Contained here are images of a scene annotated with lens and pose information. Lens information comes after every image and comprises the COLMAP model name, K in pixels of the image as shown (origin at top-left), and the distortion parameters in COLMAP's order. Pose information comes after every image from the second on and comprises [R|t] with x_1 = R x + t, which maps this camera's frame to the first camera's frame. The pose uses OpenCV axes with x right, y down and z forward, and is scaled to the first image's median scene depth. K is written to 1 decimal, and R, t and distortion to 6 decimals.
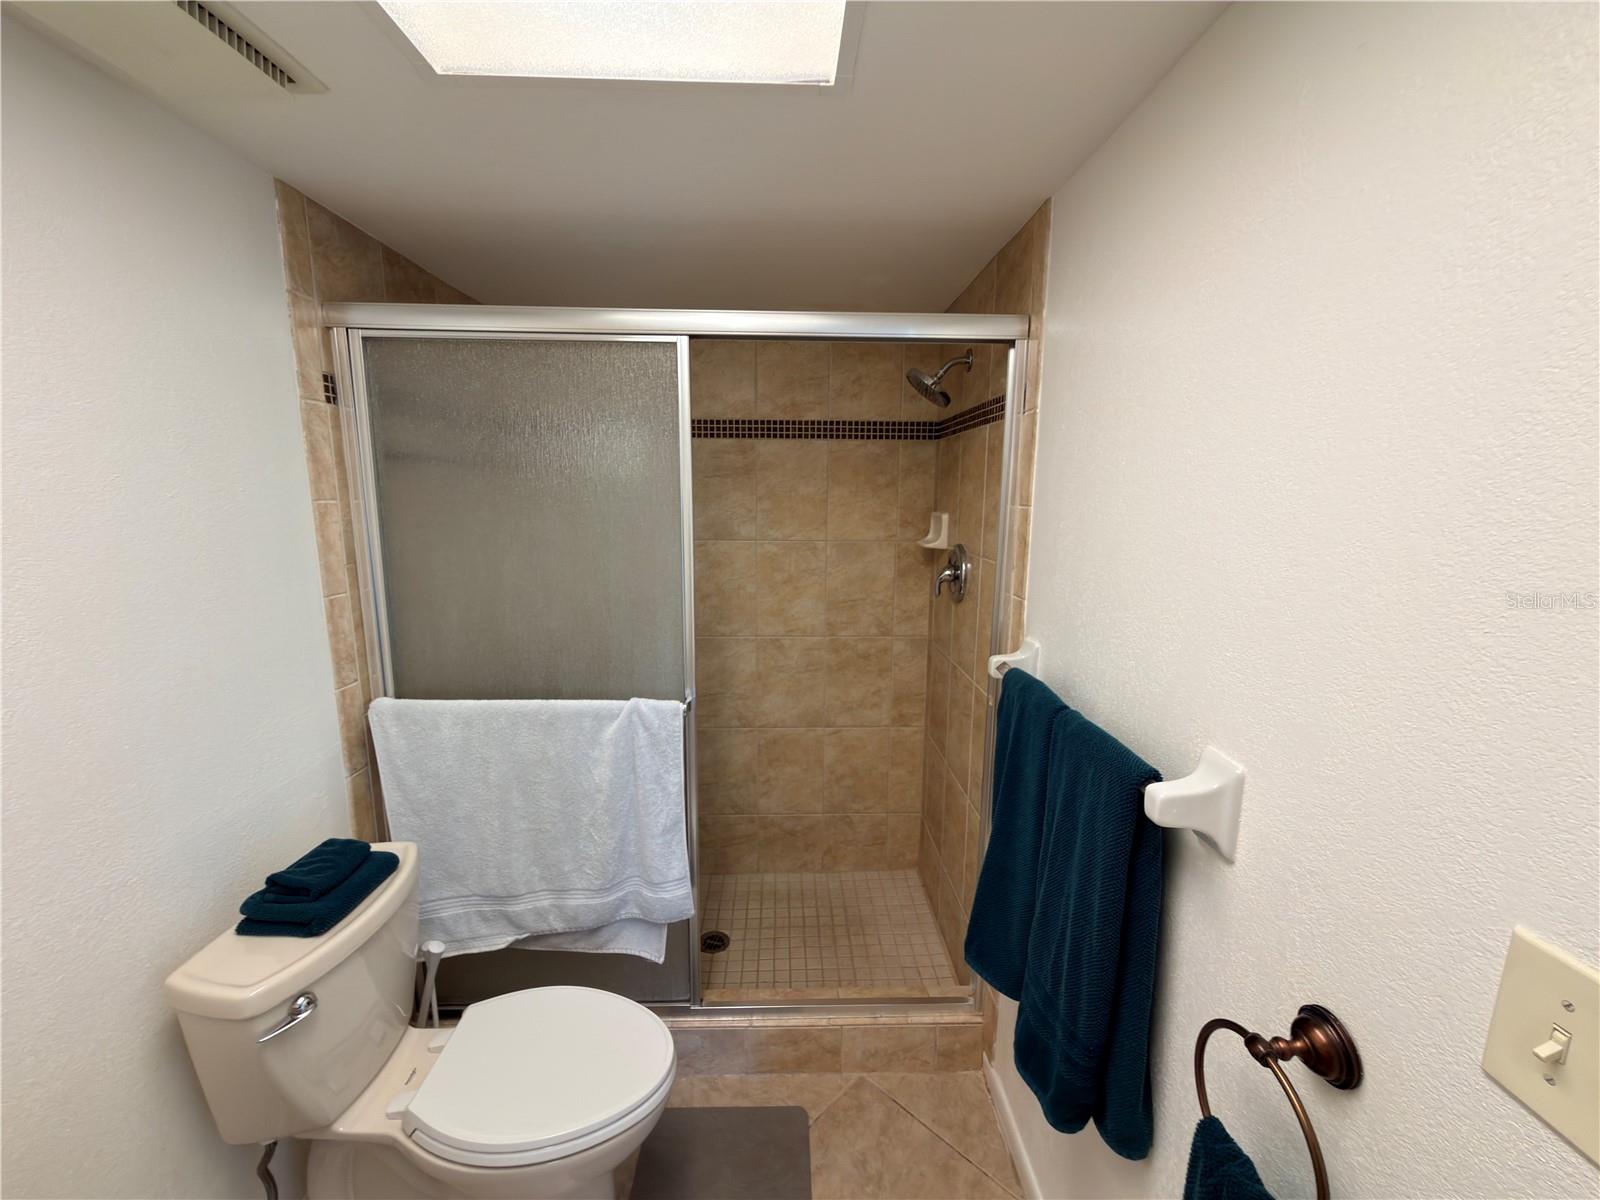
lens RADIAL K [[640.9, 0, 800.0], [0, 640.9, 600.0], [0, 0, 1]] dist [-0.001320, 0.000434]
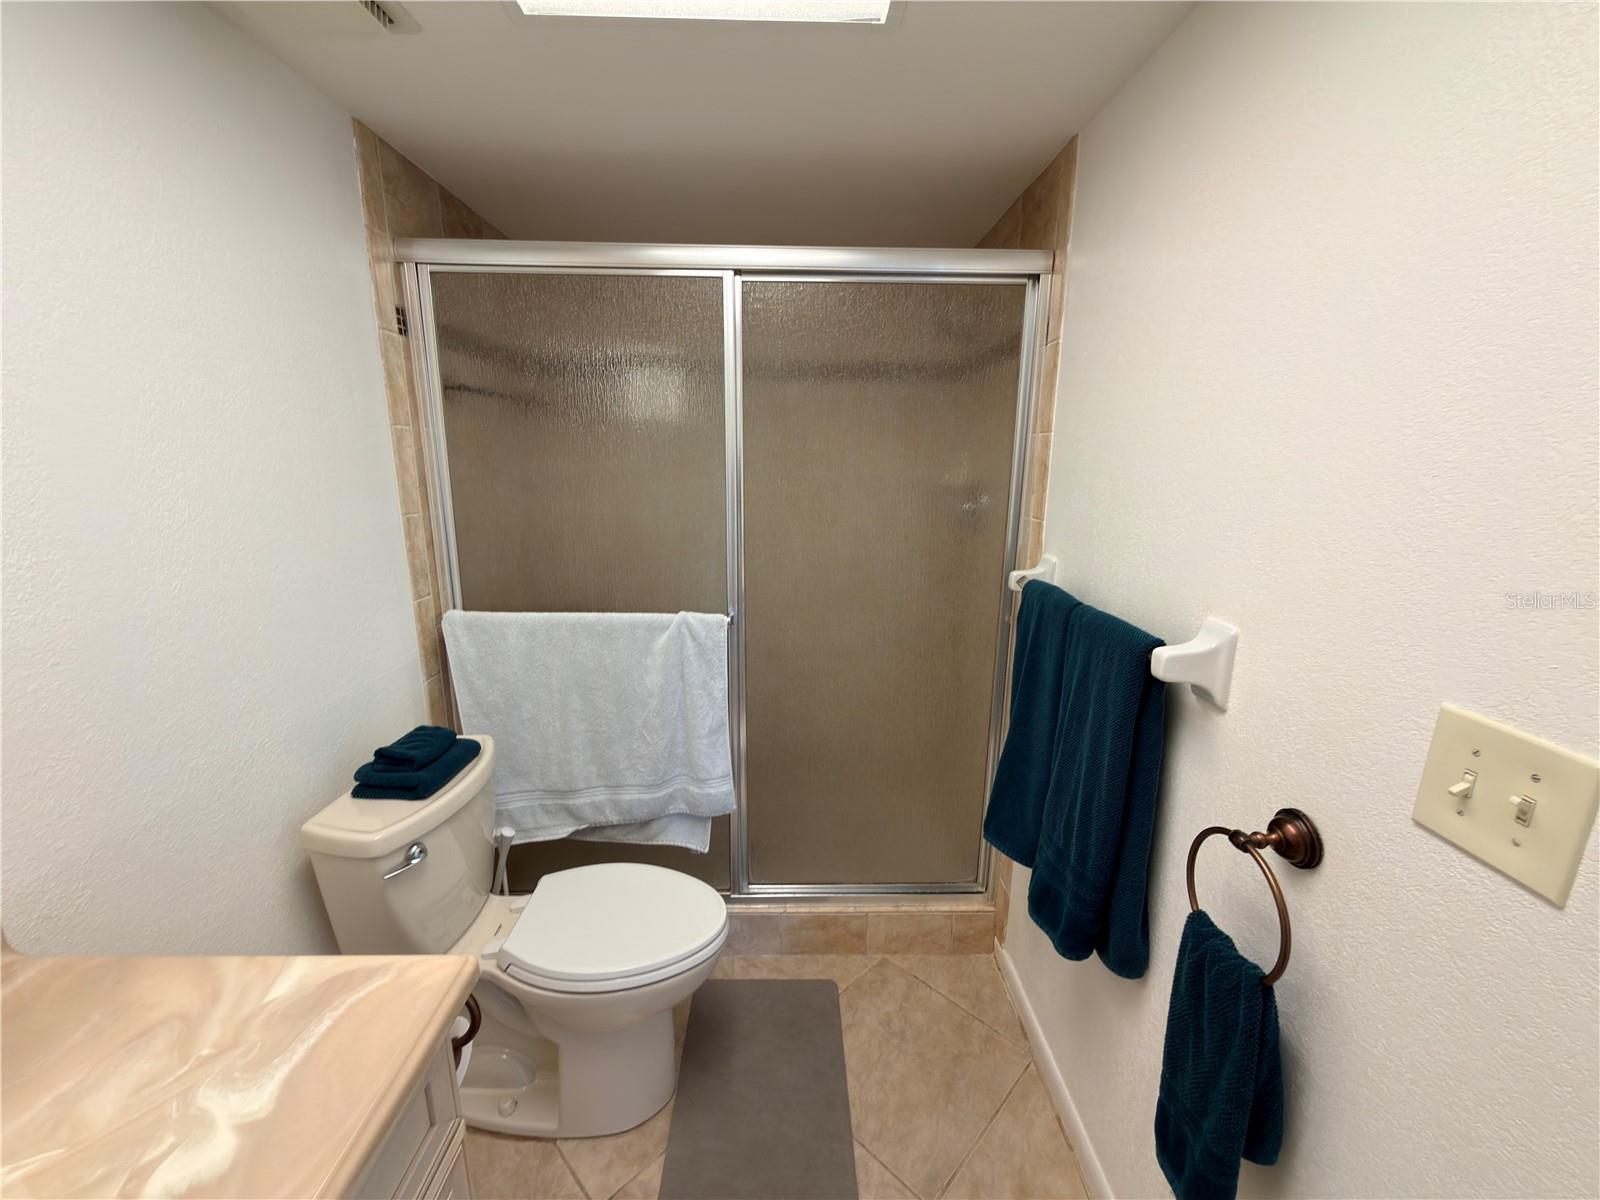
lens RADIAL K [[638.5, 0, 800.0], [0, 638.5, 600.0], [0, 0, 1]] dist [-0.001511, -0.000684]
pose [[0.999960, 0.003878, -0.008090, -0.050822], [-0.003460, 0.998688, 0.051087, 0.079017], [0.008278, -0.051057, 0.998661, -0.087698]]
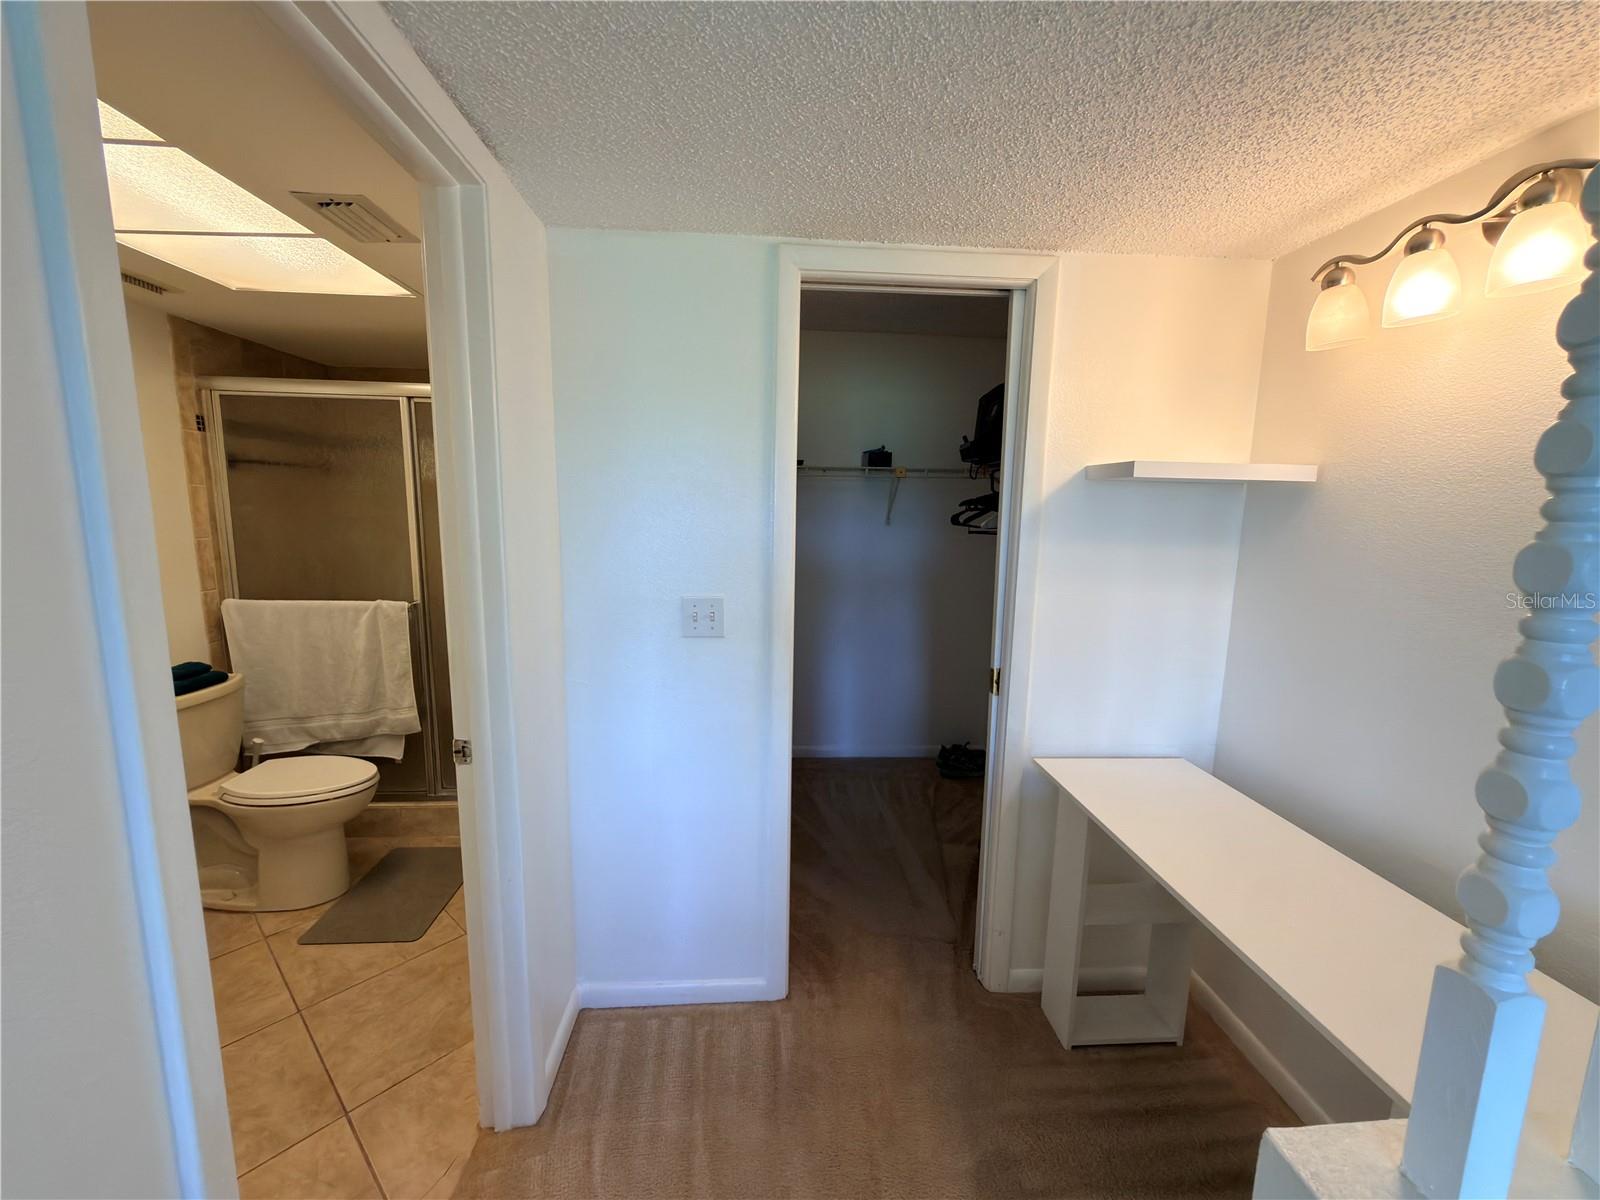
lens RADIAL K [[640.9, 0, 800.0], [0, 640.9, 600.0], [0, 0, 1]] dist [-0.001320, 0.000434]
pose [[0.999145, 0.003899, 0.041170, 0.839766], [-0.002992, 0.999752, -0.022071, 0.193145], [-0.041246, 0.021929, 0.998908, -0.818810]]
